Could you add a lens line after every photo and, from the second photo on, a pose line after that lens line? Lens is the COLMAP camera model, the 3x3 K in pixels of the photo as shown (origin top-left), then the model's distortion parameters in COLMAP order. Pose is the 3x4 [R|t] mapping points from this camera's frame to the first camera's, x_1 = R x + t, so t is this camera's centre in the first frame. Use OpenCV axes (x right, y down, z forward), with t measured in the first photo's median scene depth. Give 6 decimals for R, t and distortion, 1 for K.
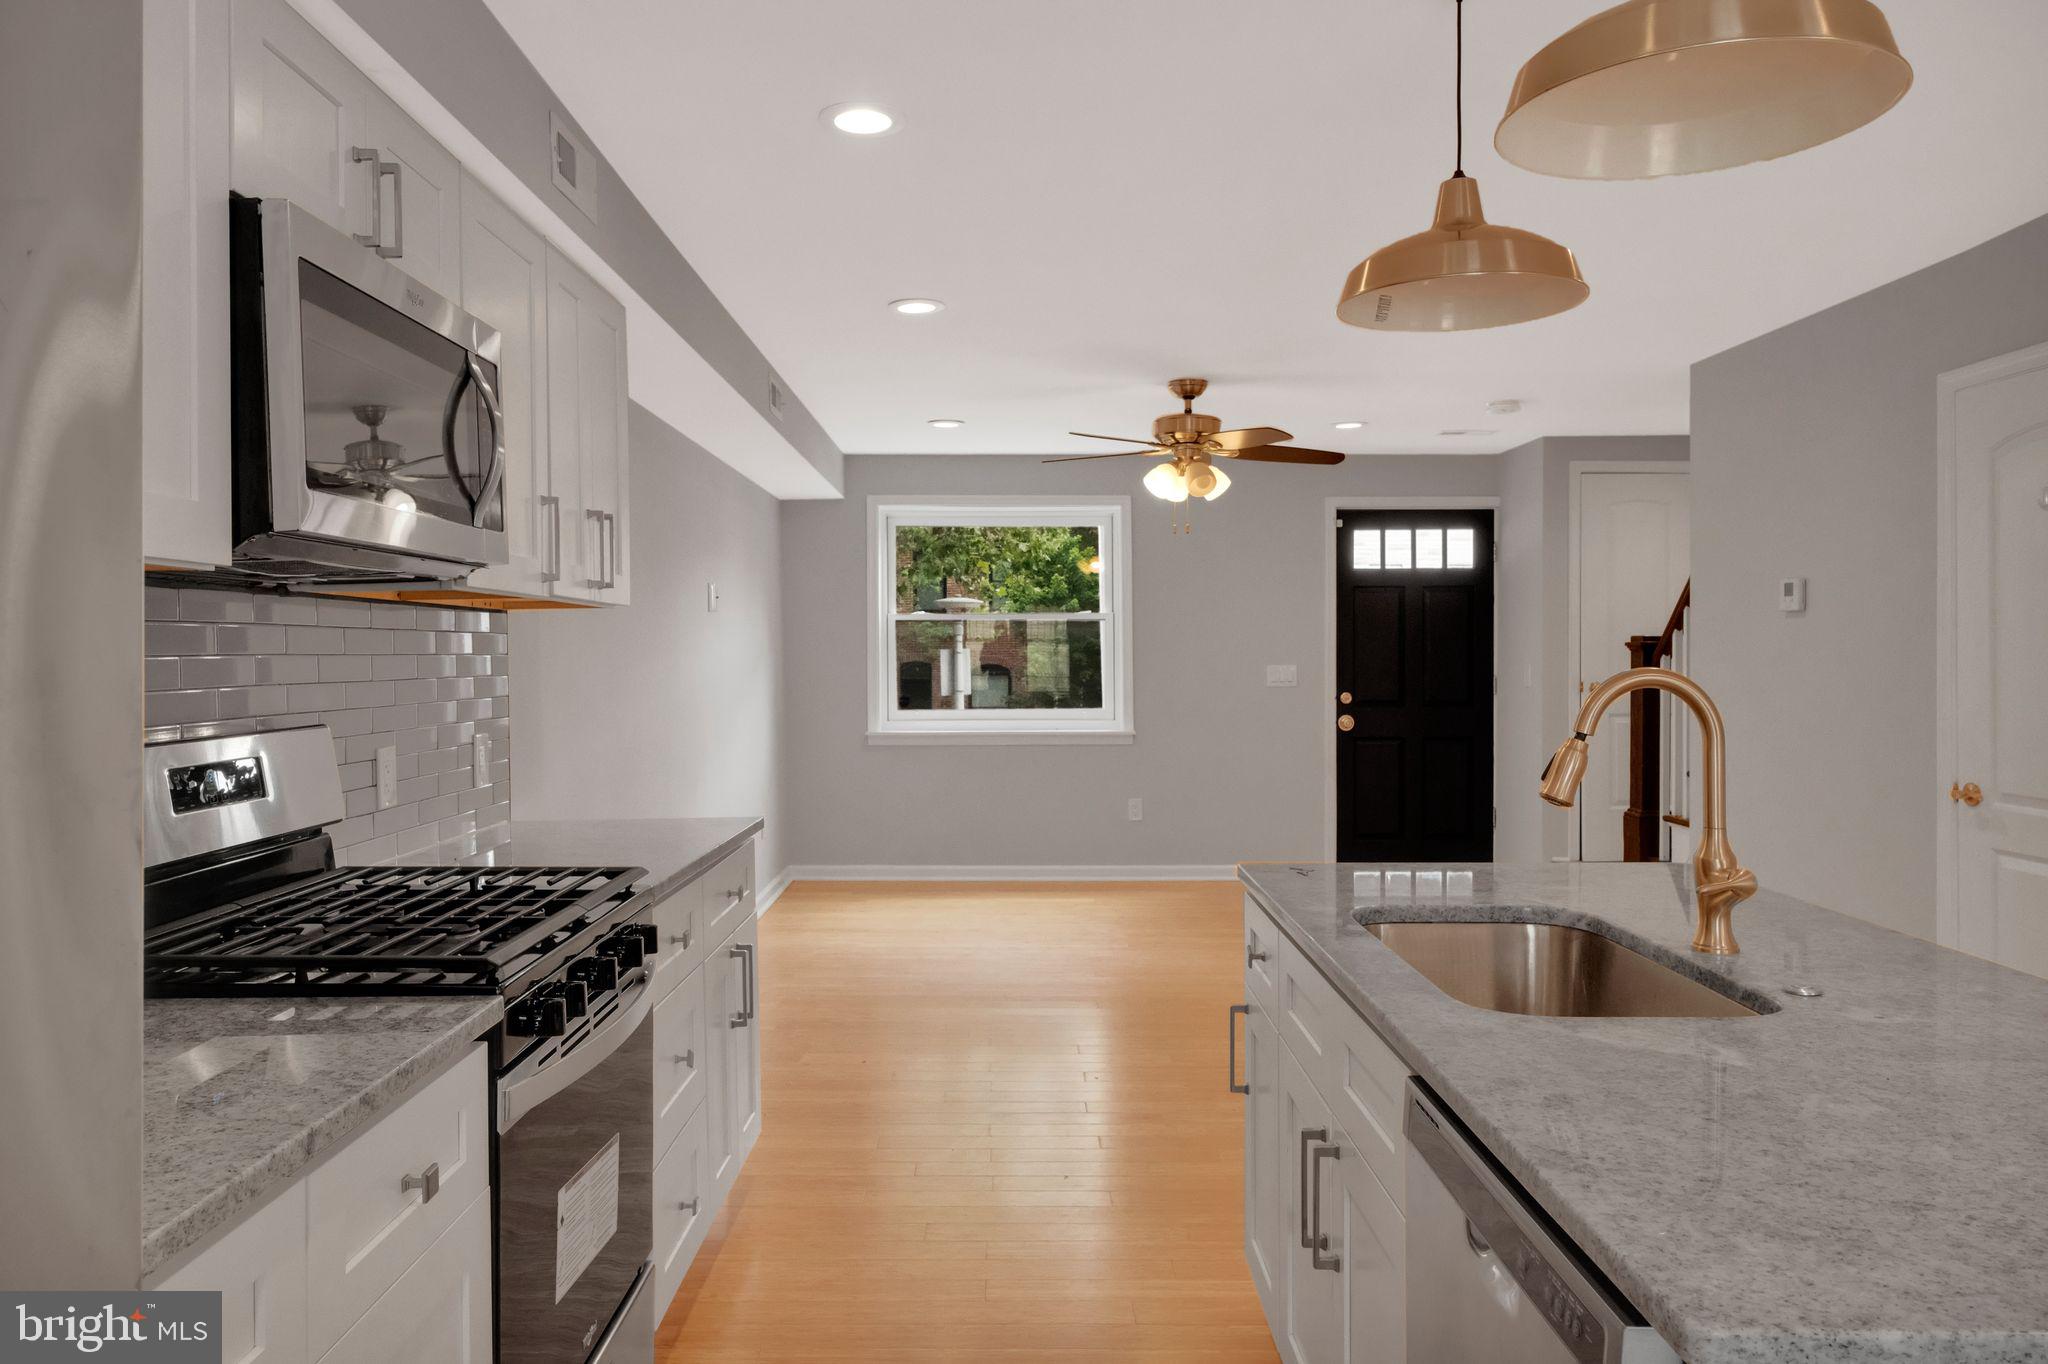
lens RADIAL K [[1087.3, 0, 1024.4], [0, 1087.3, 632.3], [0, 0, 1]] dist [0.002967, 0.000001]
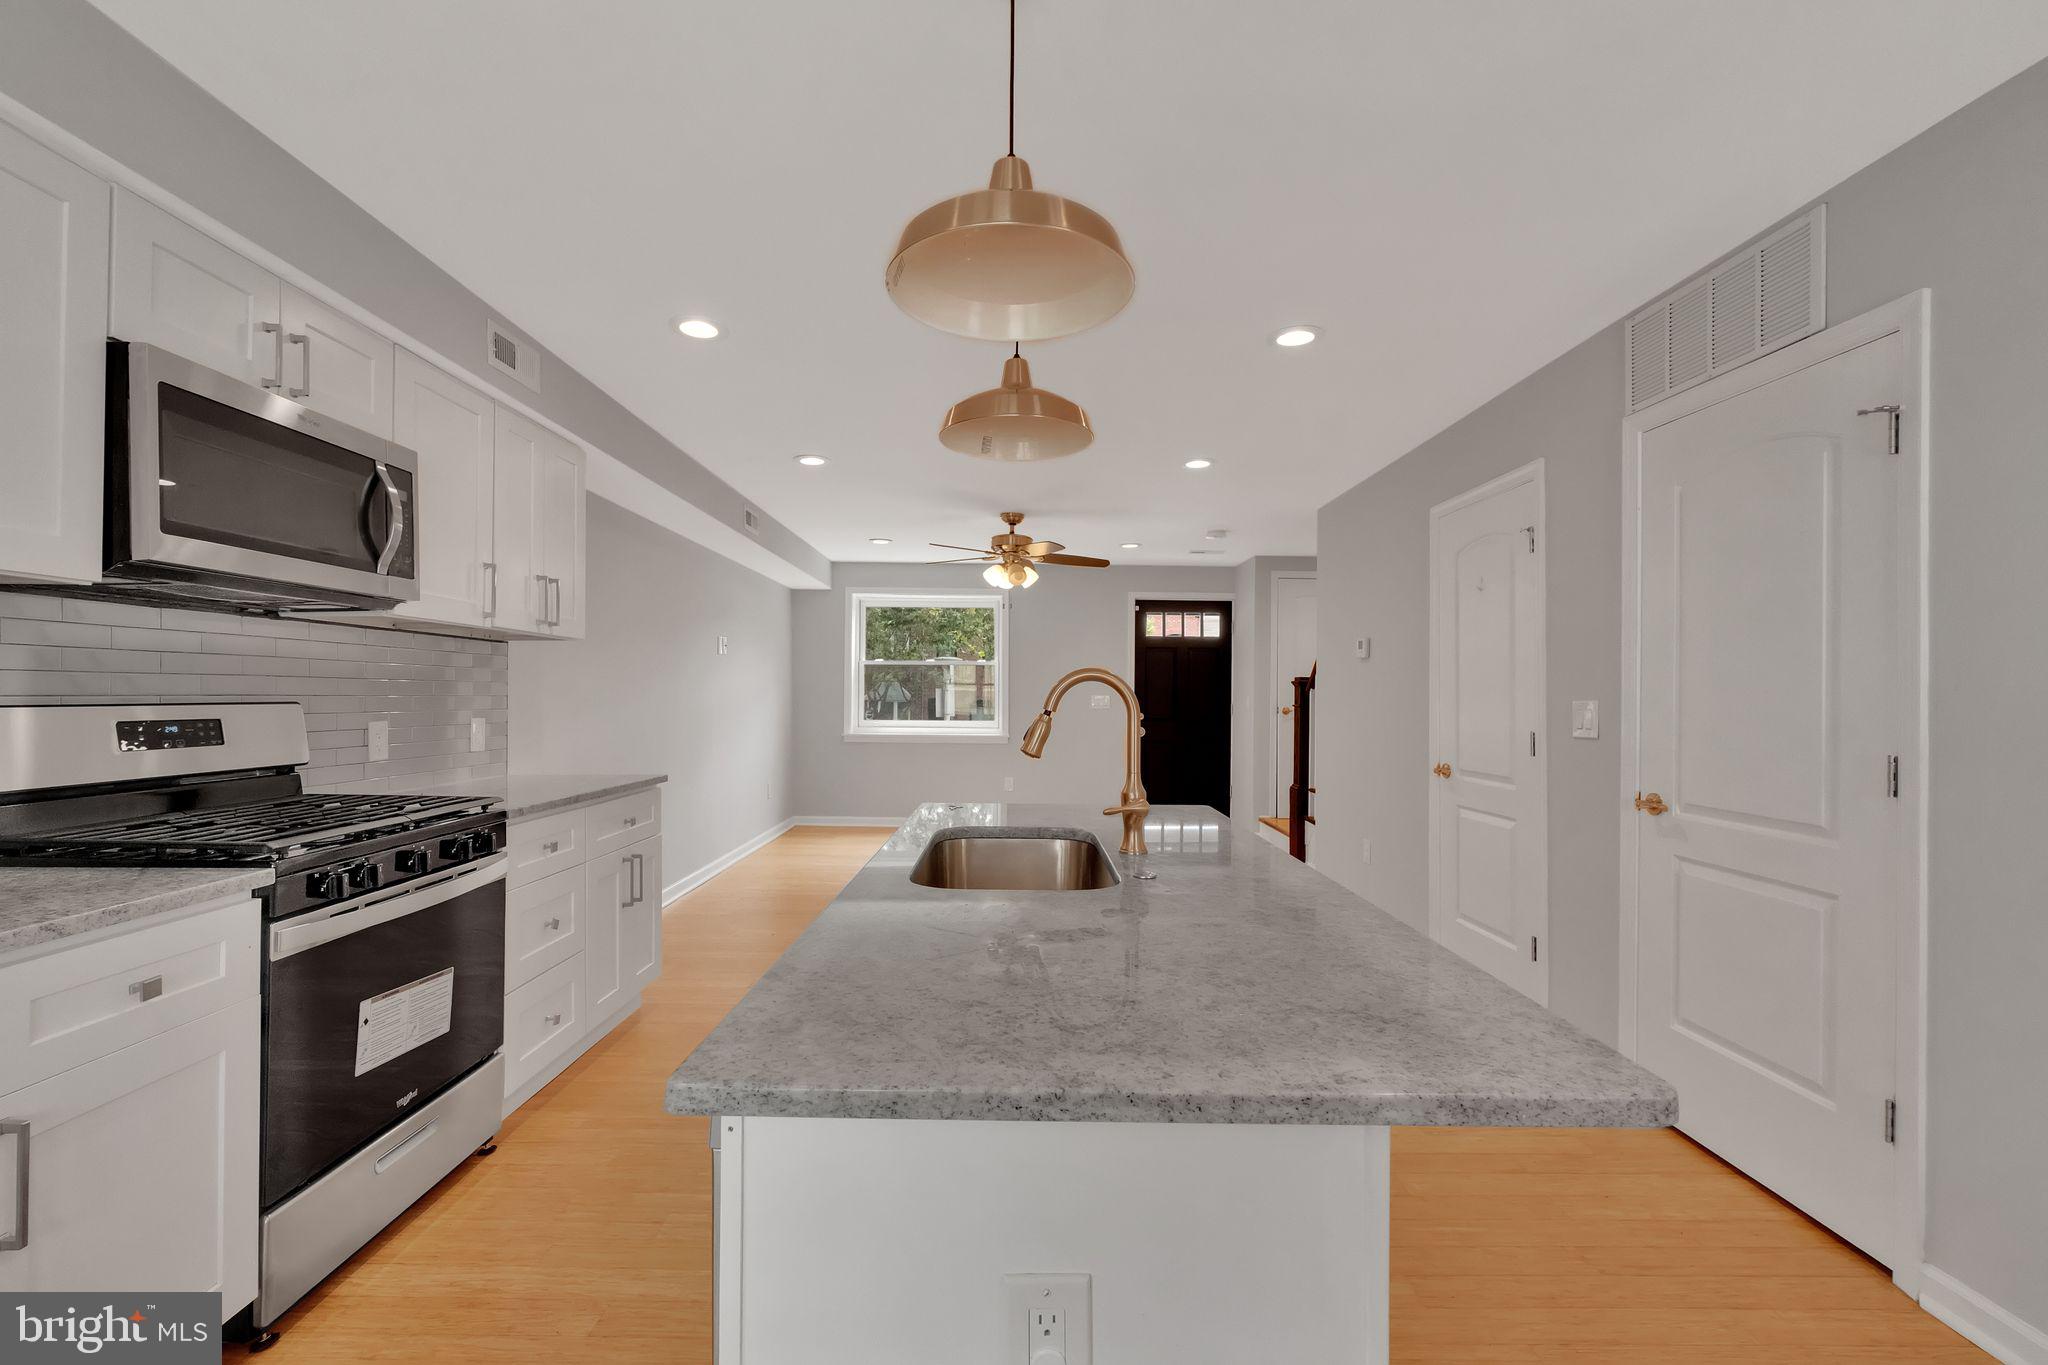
lens RADIAL K [[661.6, 0, 1017.1], [0, 661.6, 674.8], [0, 0, 1]] dist [-0.001300, -0.000074]
pose [[0.999919, 0.012015, 0.004285, 0.153511], [-0.011966, 0.999865, -0.011278, 0.017914], [-0.004420, 0.011226, 0.999927, 0.021748]]
